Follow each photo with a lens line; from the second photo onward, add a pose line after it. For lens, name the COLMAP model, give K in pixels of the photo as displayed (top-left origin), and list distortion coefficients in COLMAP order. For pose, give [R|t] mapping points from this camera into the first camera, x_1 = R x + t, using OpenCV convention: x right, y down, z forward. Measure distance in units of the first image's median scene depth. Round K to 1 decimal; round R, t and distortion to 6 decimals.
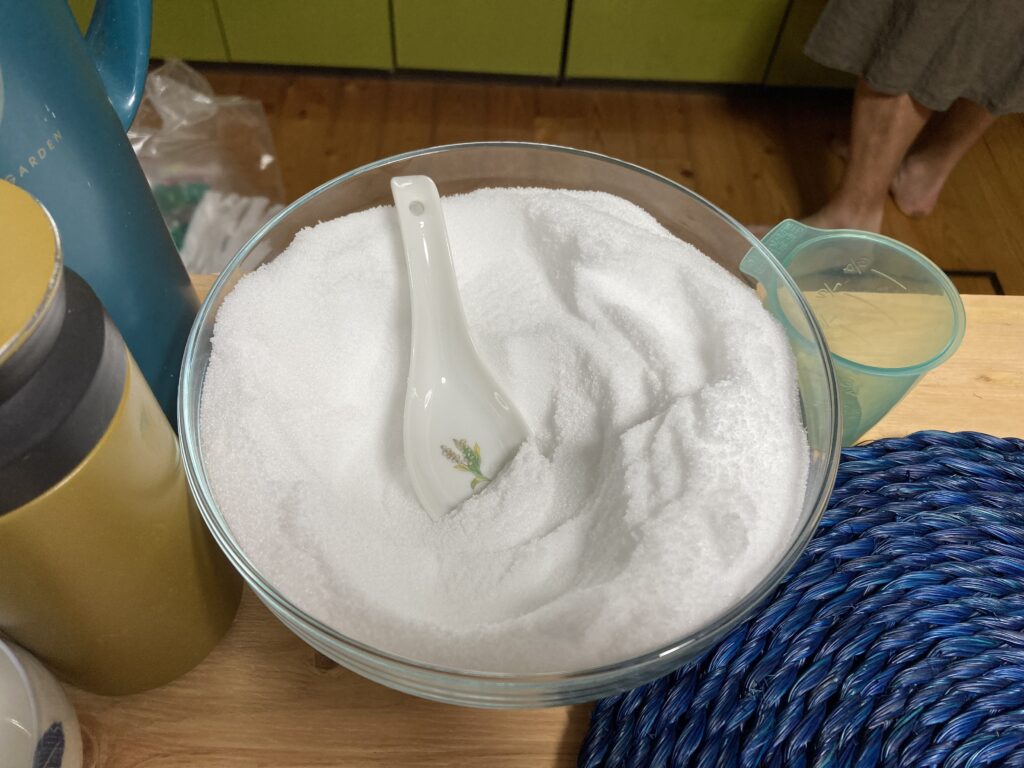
lens RADIAL K [[750.6, 0, 395.2], [0, 750.6, 394.7], [0, 0, 1]] dist [0.034742, -0.046190]
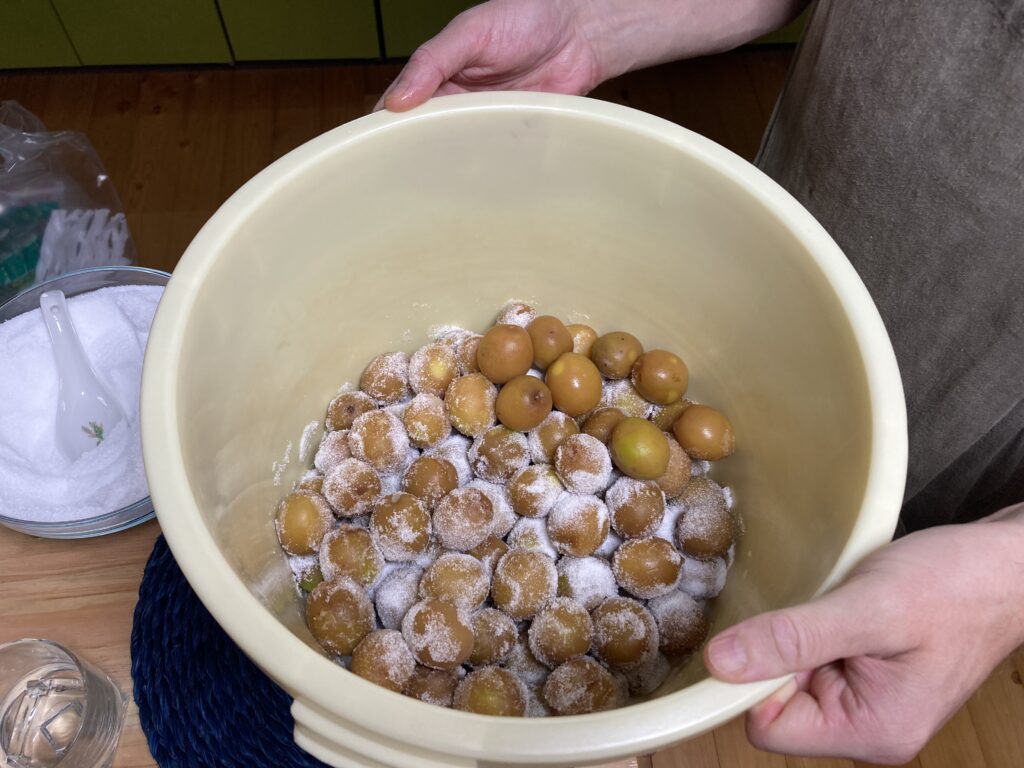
lens RADIAL K [[750.6, 0, 395.2], [0, 750.6, 394.7], [0, 0, 1]] dist [0.034742, -0.046190]
pose [[0.992899, -0.101782, 0.061582, 0.182722], [0.096564, 0.991903, 0.082491, -0.023938], [-0.069479, -0.075959, 0.994687, -0.250116]]
